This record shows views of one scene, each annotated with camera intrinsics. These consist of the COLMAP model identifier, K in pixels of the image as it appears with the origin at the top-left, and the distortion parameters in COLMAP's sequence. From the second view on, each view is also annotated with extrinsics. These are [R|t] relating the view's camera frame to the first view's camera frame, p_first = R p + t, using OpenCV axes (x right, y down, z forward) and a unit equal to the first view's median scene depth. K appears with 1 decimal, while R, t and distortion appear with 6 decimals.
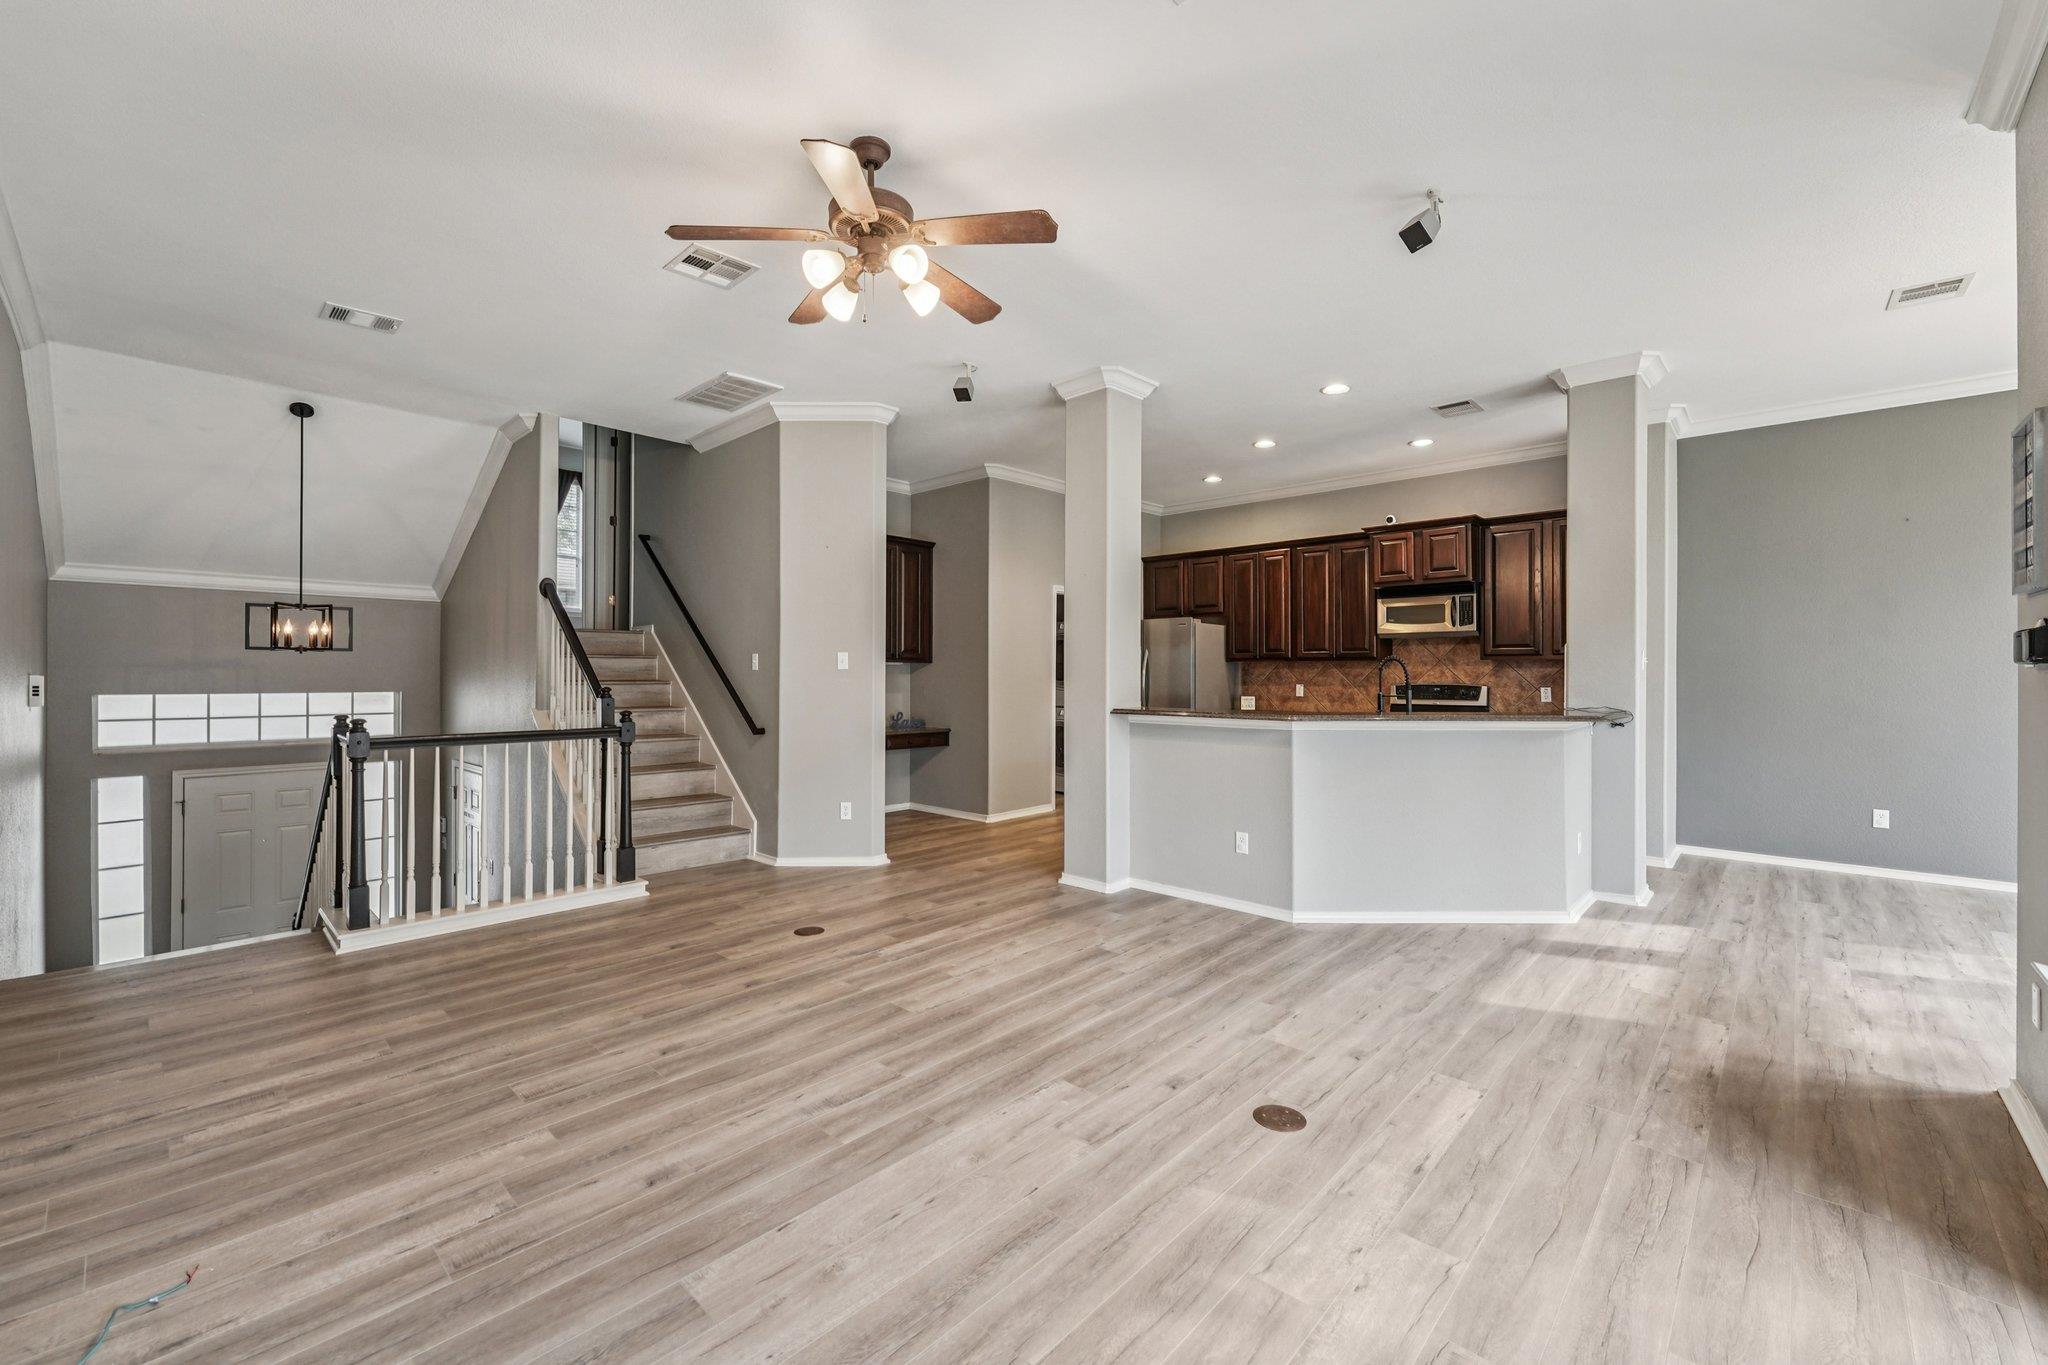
lens RADIAL K [[830.5, 0, 1022.3], [0, 830.5, 676.6], [0, 0, 1]] dist [0.001973, -0.001183]
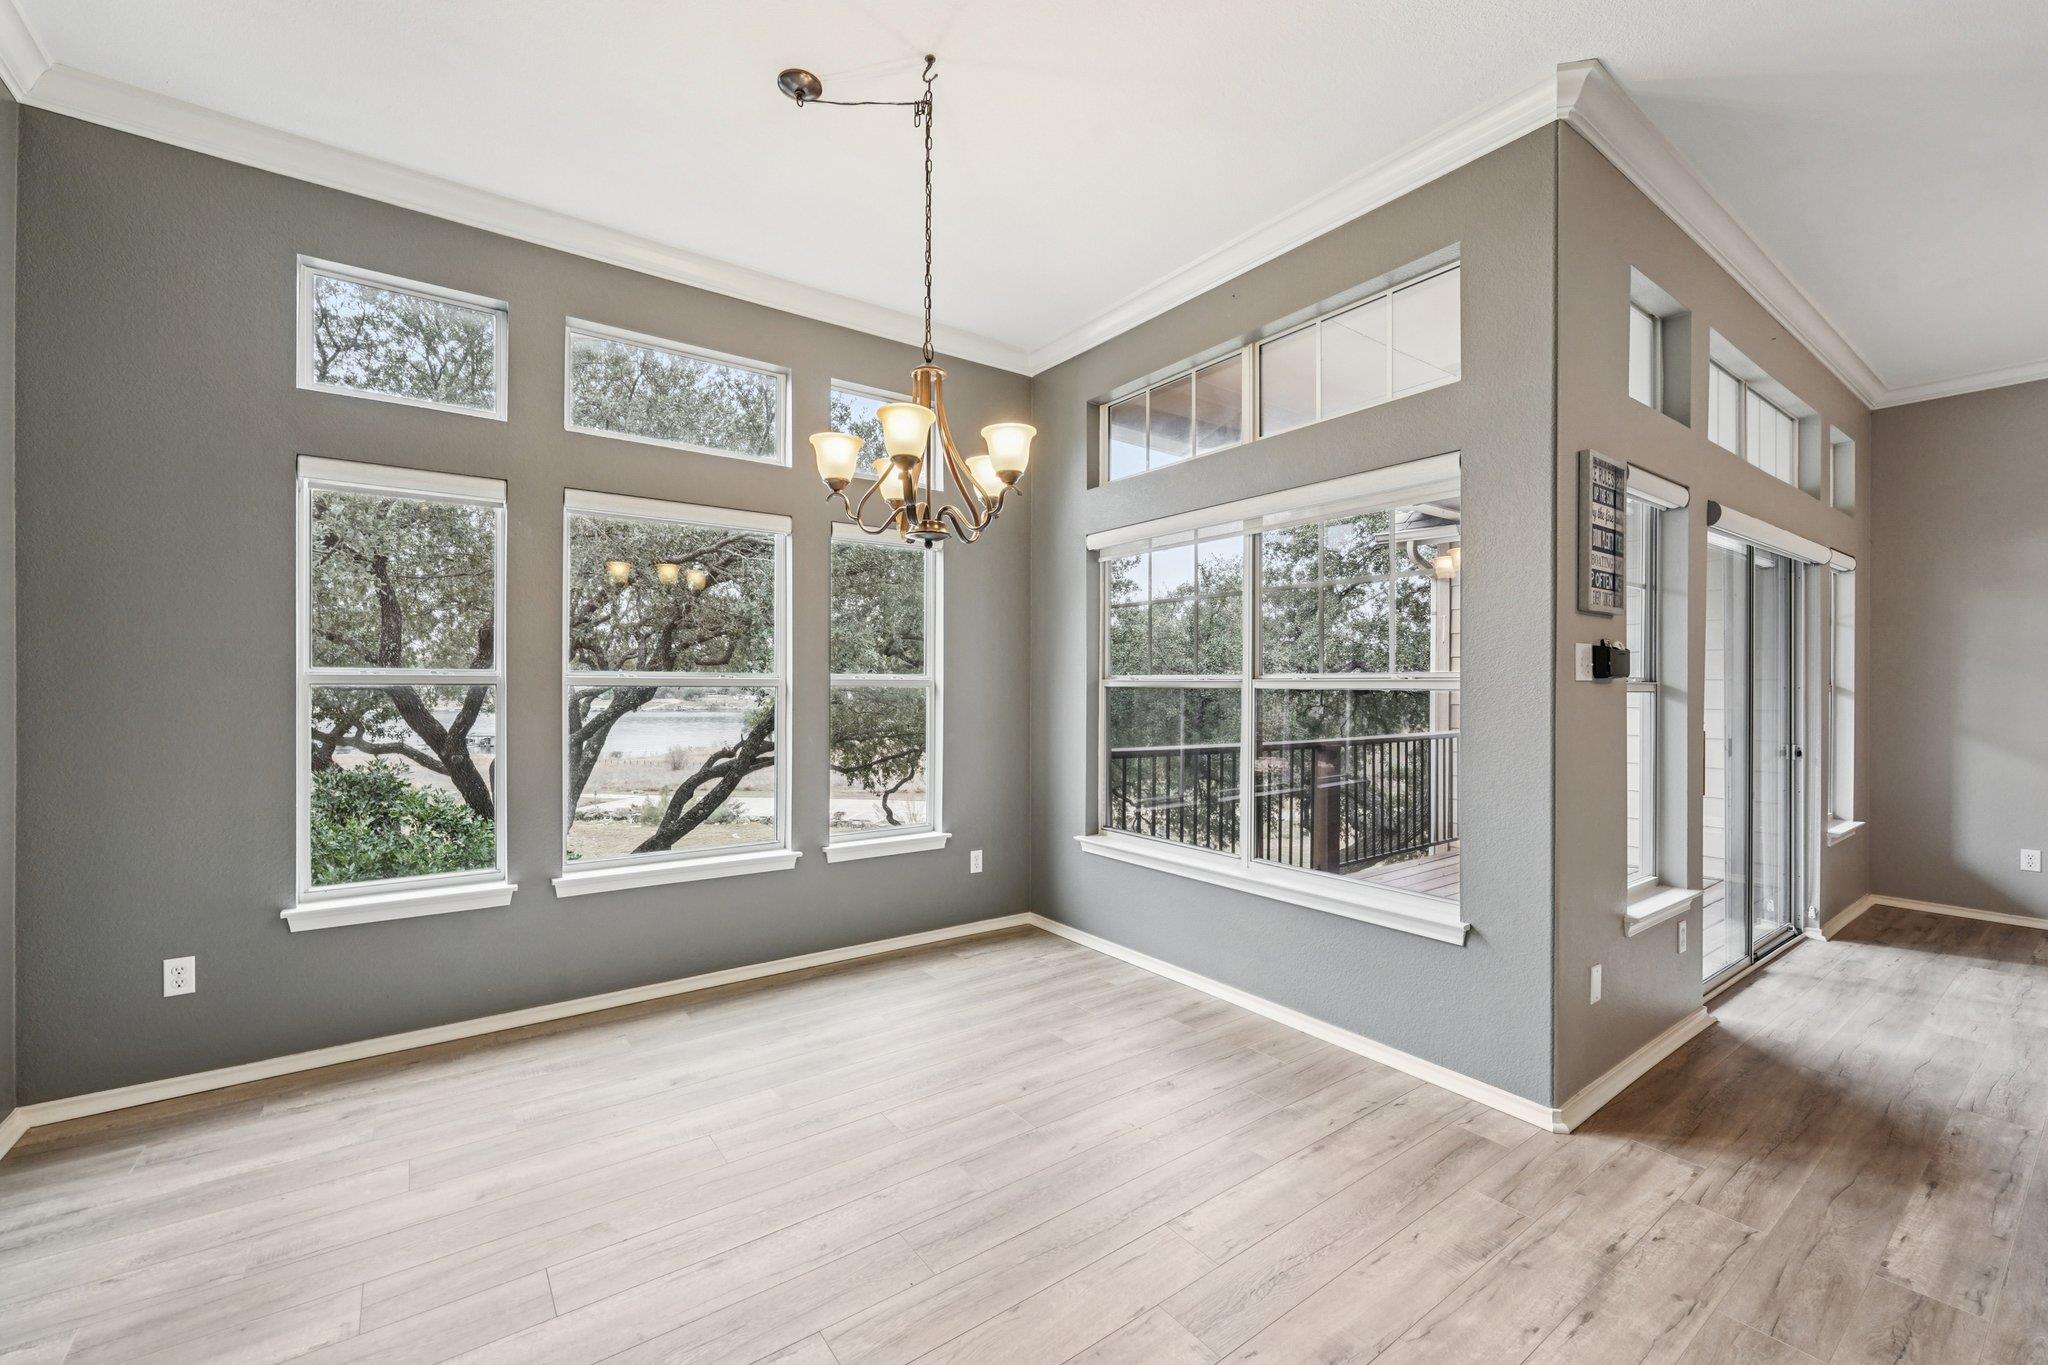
lens RADIAL K [[830.5, 0, 1022.3], [0, 830.5, 676.6], [0, 0, 1]] dist [0.001973, -0.001183]
pose [[-0.981980, -0.005755, 0.188897, 1.415646], [-0.005636, 0.999983, 0.001165, -0.010734], [-0.188901, 0.000079, -0.981996, 1.793051]]
